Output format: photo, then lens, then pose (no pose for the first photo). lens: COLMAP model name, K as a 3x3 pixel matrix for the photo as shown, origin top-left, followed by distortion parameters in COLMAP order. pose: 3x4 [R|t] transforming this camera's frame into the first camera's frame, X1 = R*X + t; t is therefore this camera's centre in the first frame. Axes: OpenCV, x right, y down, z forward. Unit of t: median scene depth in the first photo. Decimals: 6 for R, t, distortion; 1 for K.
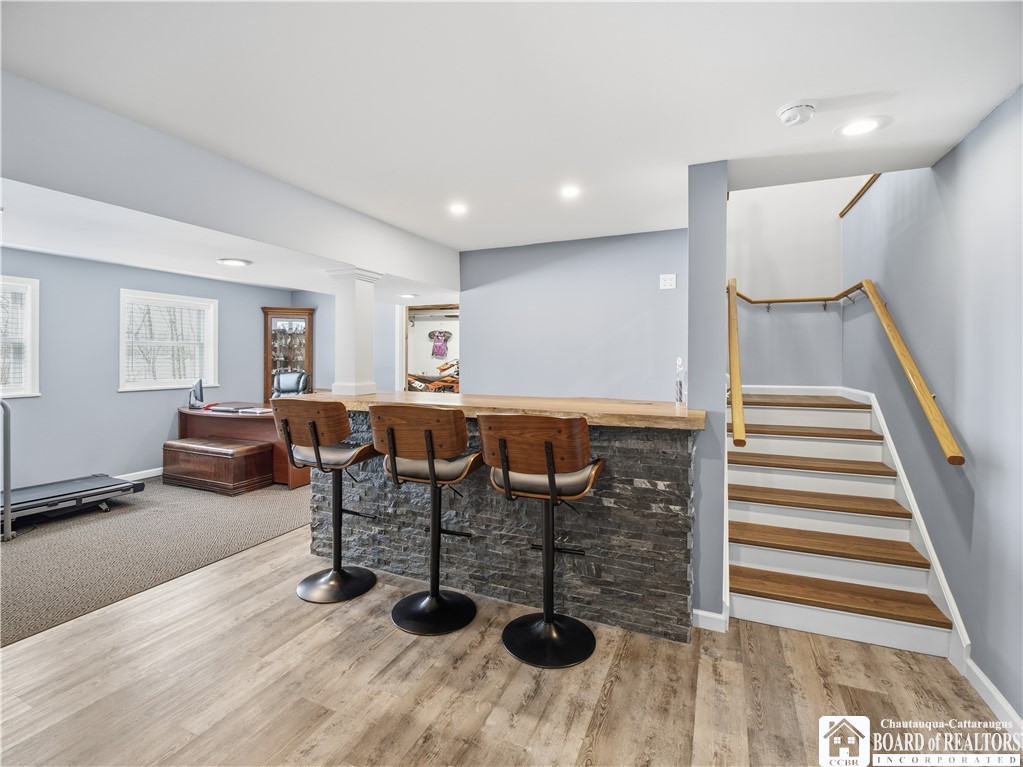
lens RADIAL K [[484.7, 0, 503.1], [0, 484.7, 364.0], [0, 0, 1]] dist [-0.025876, 0.000032]
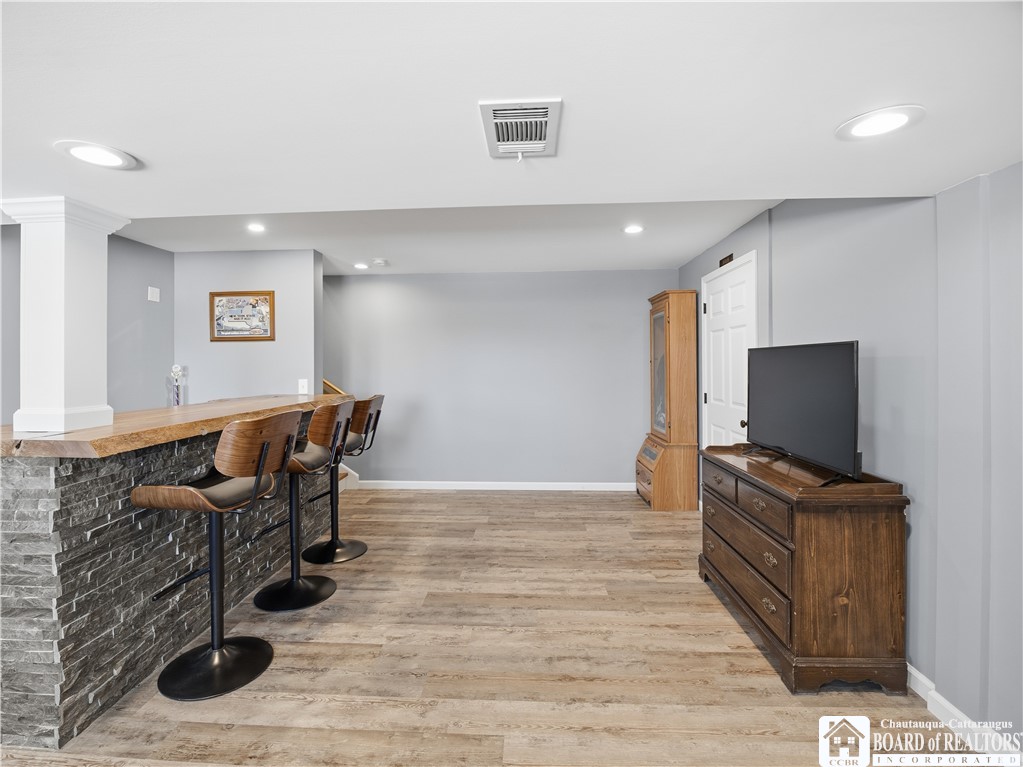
lens RADIAL K [[484.7, 0, 503.1], [0, 484.7, 364.0], [0, 0, 1]] dist [-0.025876, 0.000032]
pose [[-0.383528, 0.001011, 0.923529, -1.501932], [0.015230, 0.999870, 0.005230, -0.014340], [-0.923404, 0.016071, -0.383493, 1.082463]]
